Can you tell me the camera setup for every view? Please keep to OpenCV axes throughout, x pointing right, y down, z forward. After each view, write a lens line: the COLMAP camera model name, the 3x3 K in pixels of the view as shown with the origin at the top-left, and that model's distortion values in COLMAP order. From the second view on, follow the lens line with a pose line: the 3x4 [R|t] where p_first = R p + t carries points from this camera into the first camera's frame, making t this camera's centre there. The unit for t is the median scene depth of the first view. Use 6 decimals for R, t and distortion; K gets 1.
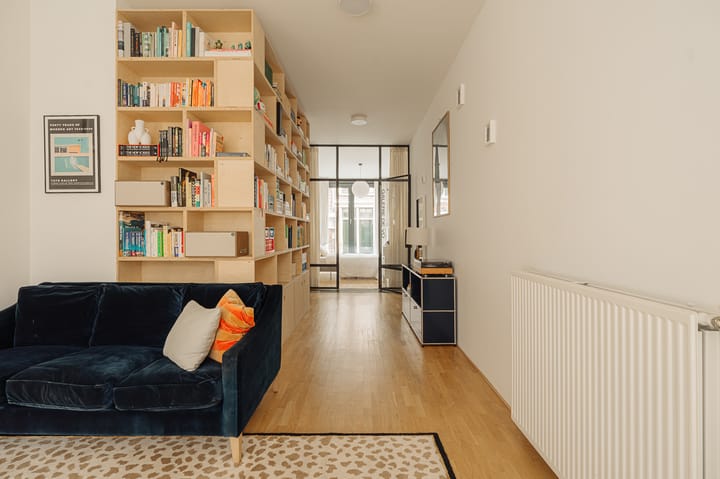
lens RADIAL K [[306.6, 0, 360.0], [0, 306.6, 239.5], [0, 0, 1]] dist [-0.000640, 0.000029]
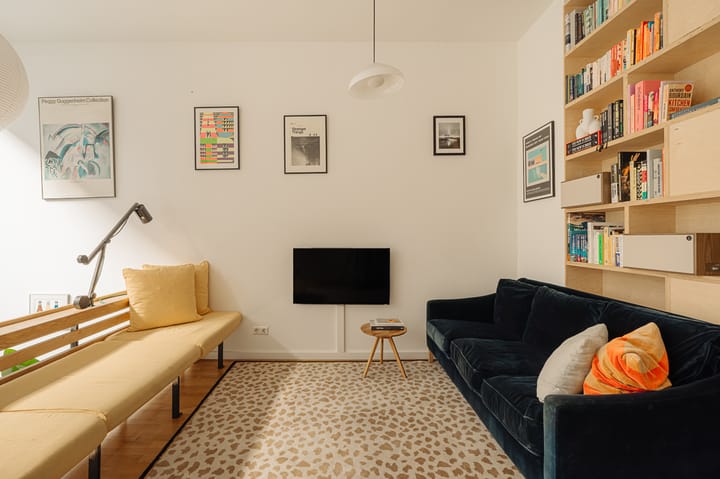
lens RADIAL K [[330.2, 0, 360.0], [0, 330.2, 239.5], [0, 0, 1]] dist [-0.002431, -0.000891]
pose [[0.055328, 0.008474, -0.998432, 0.208917], [-0.015750, 0.999847, 0.007613, -0.008357], [0.998344, 0.015304, 0.055453, 0.301072]]
